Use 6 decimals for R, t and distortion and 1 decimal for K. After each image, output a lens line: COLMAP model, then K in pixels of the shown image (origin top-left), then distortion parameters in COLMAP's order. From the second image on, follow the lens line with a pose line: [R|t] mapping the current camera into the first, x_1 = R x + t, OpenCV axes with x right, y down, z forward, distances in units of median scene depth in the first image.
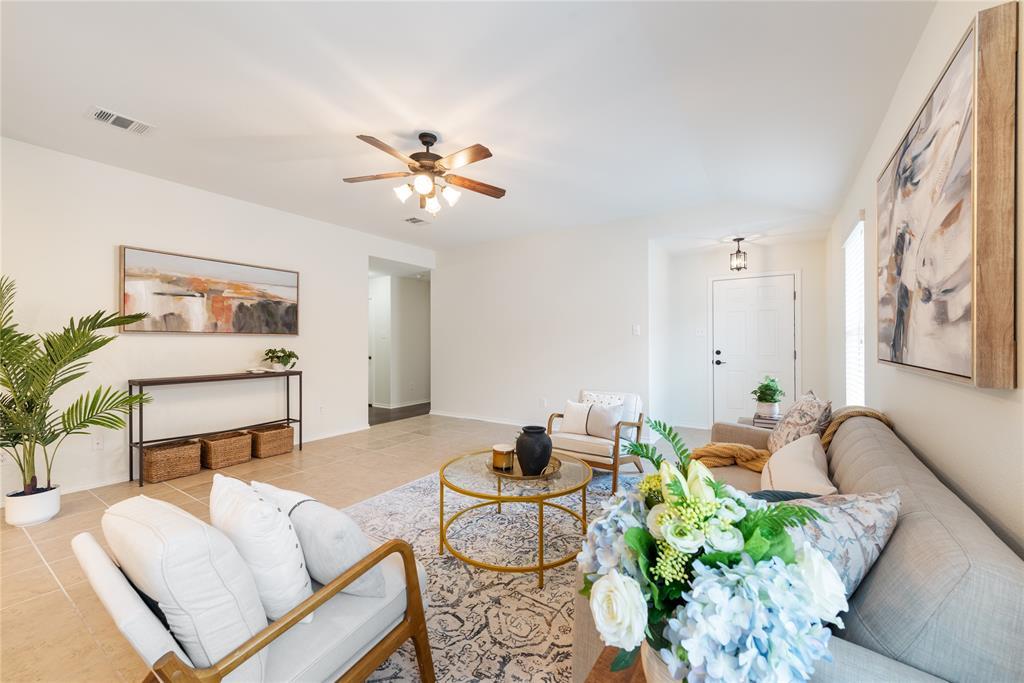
lens RADIAL K [[399.3, 0, 512.0], [0, 399.3, 341.5], [0, 0, 1]] dist [0.021779, 0.000023]
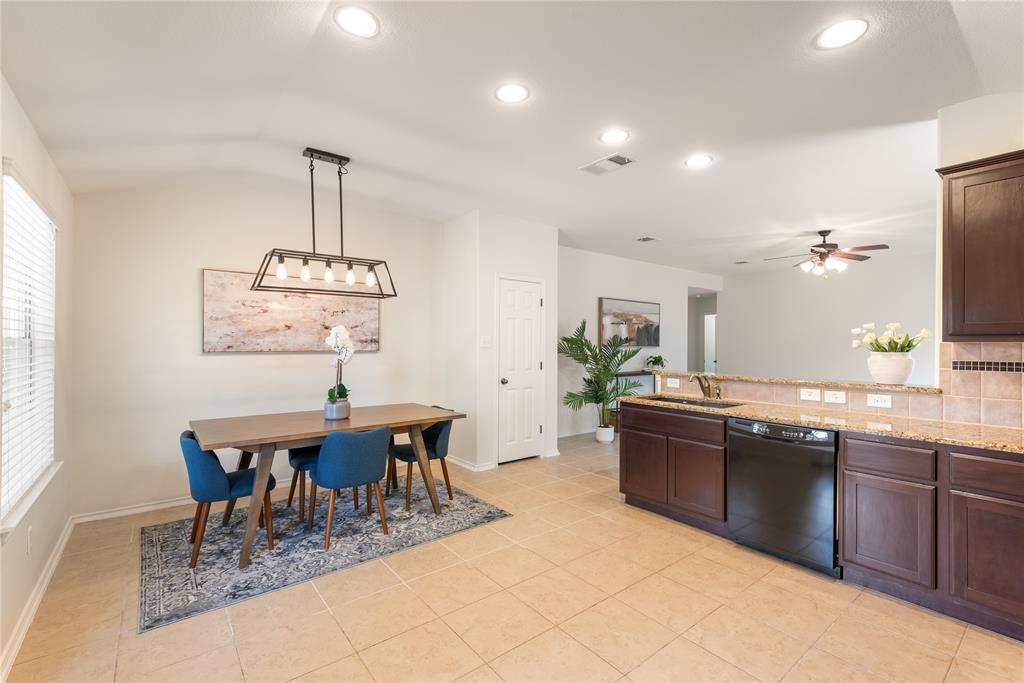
lens RADIAL K [[447.2, 0, 512.0], [0, 447.2, 341.5], [0, 0, 1]] dist [-0.000584, -0.000147]
pose [[0.950793, 0.005331, -0.309780, -0.589231], [-0.006557, 0.999974, -0.002917, -0.029301], [0.309757, 0.004805, 0.950804, -0.773196]]
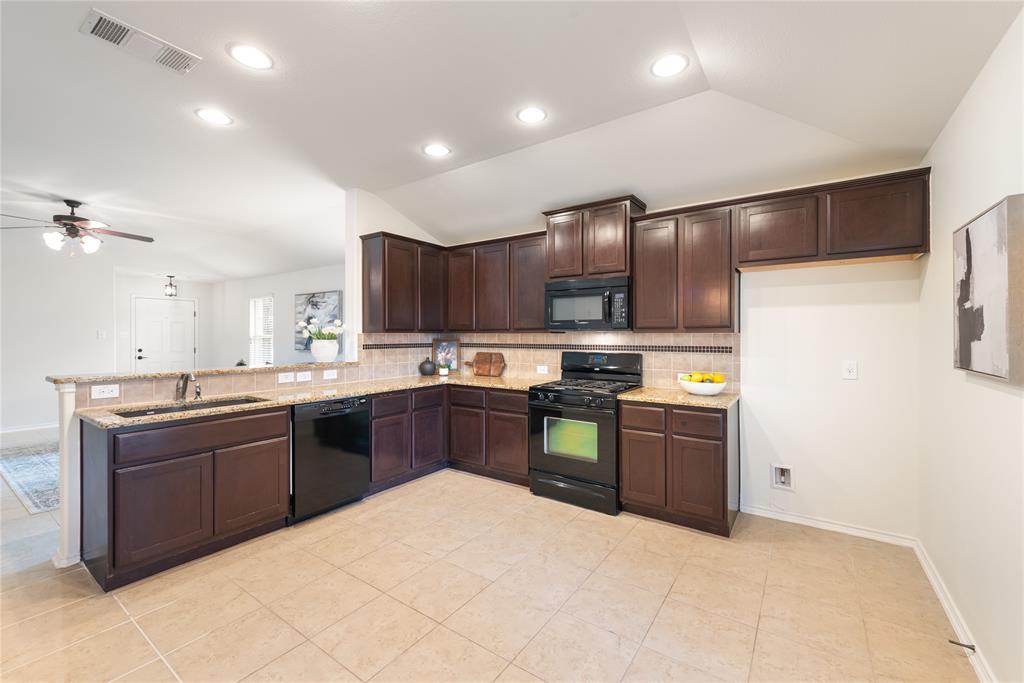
lens RADIAL K [[419.3, 0, 516.9], [0, 419.3, 338.2], [0, 0, 1]] dist [0.002319, 0.000190]
pose [[0.014916, -0.004657, 0.999878, -1.134067], [-0.000211, 0.999989, 0.004661, -0.026758], [-0.999889, -0.000280, 0.014915, -0.383763]]
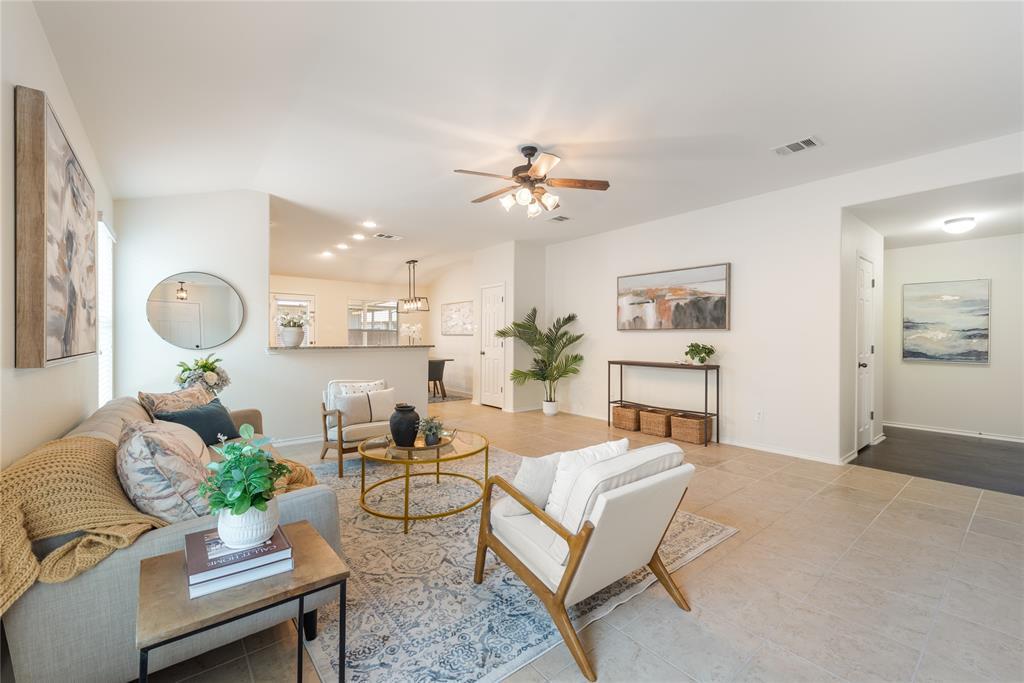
lens RADIAL K [[419.3, 0, 516.9], [0, 419.3, 338.2], [0, 0, 1]] dist [0.002319, 0.000190]
pose [[-0.286644, 0.005890, -0.958019, 0.613223], [0.000346, 0.999982, 0.006045, -0.001600], [0.958037, 0.001401, -0.286641, 0.886009]]
